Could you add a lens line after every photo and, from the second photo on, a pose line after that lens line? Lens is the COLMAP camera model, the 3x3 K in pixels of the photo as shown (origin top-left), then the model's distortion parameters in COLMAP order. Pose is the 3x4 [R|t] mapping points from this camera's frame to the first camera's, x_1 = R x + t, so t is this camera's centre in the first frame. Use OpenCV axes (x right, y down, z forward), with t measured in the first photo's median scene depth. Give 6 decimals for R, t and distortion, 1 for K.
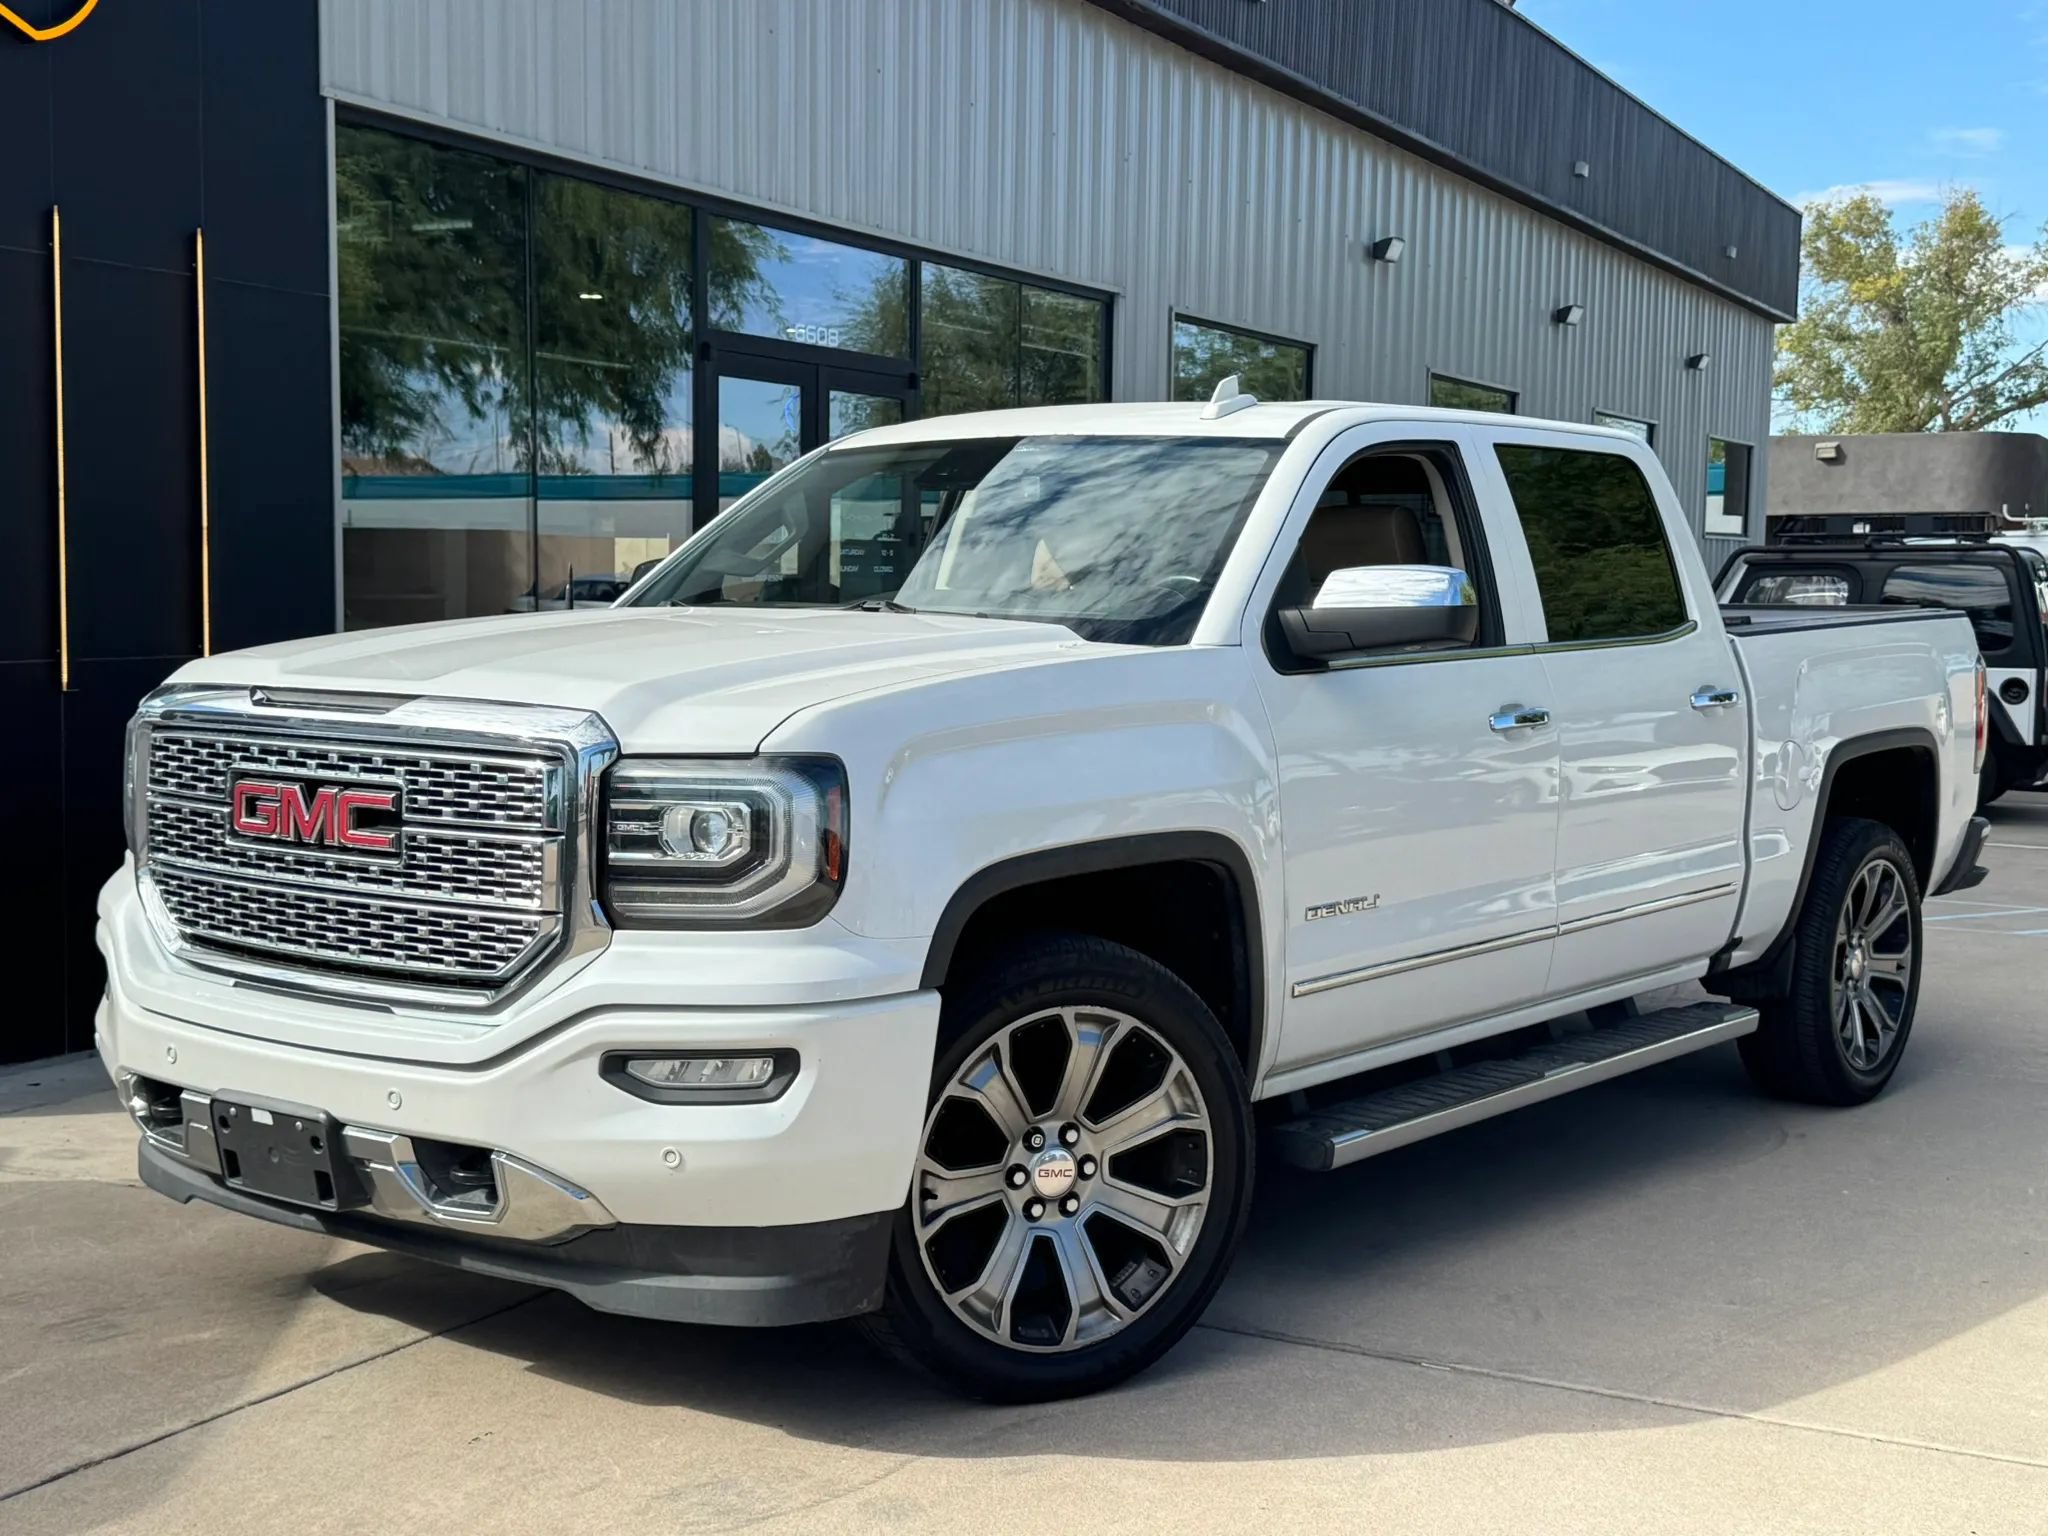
lens RADIAL K [[2810.7, 0, 1024.0], [0, 2810.7, 768.0], [0, 0, 1]] dist [0.228114, -0.749995]
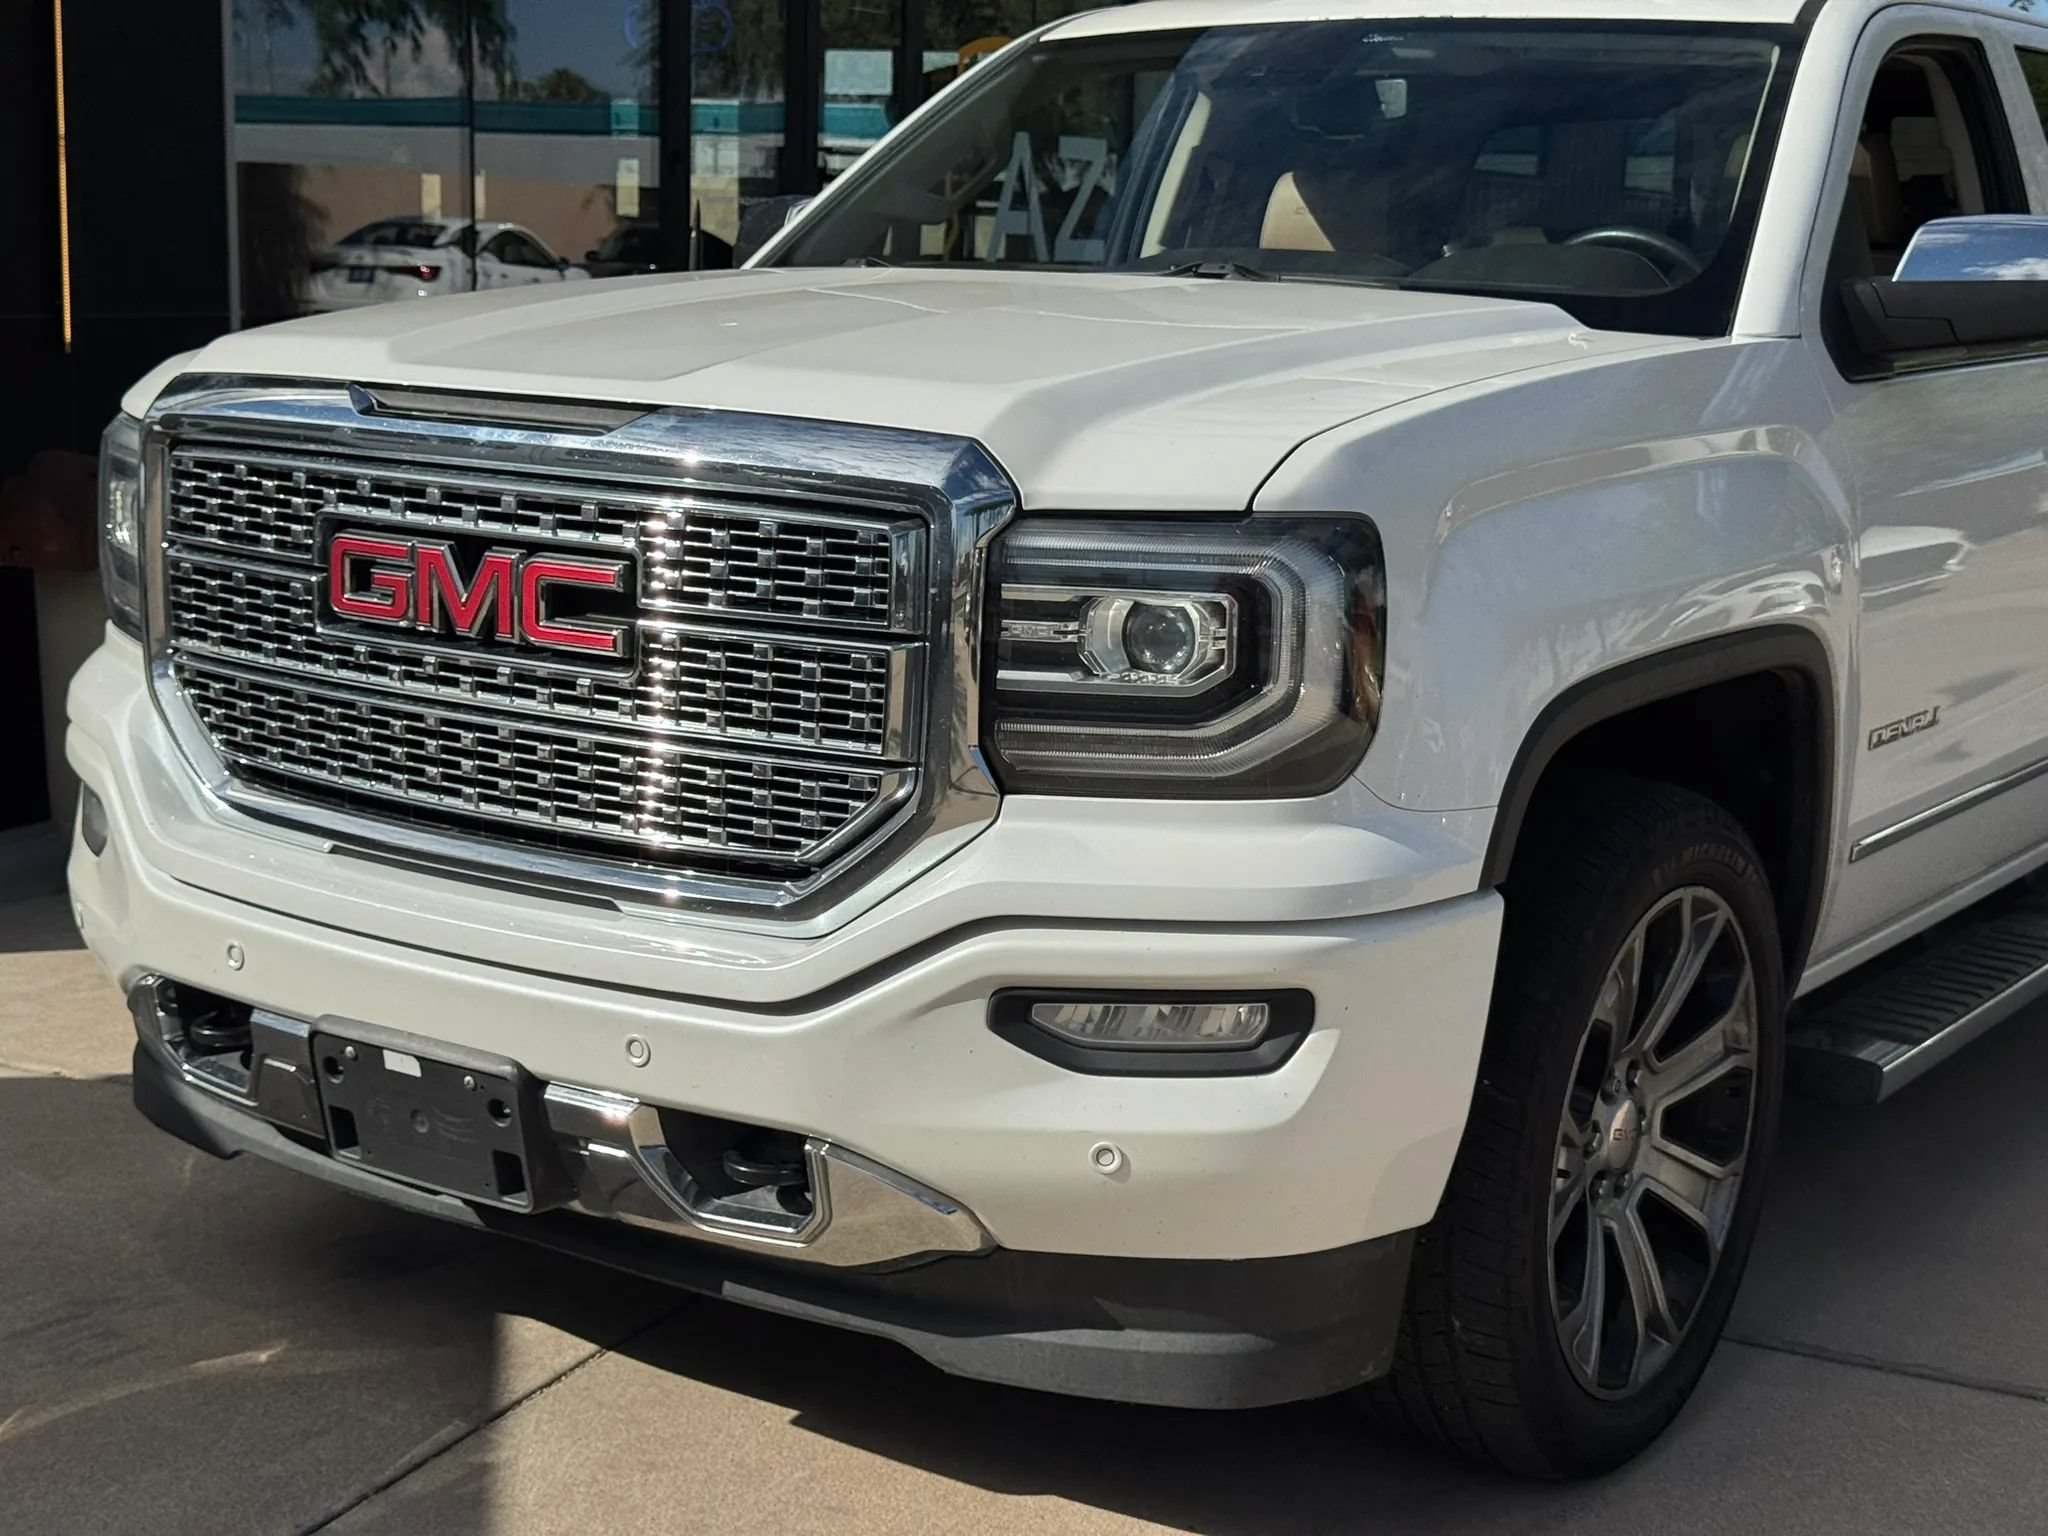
lens RADIAL K [[3144.6, 0, 1022.7], [0, 3144.6, 858.1], [0, 0, 1]] dist [0.189405, -0.489696]
pose [[0.998070, 0.006503, 0.061756, -0.172490], [-0.014095, 0.992267, 0.123320, -0.013558], [-0.060477, -0.123953, 0.990443, 0.291020]]
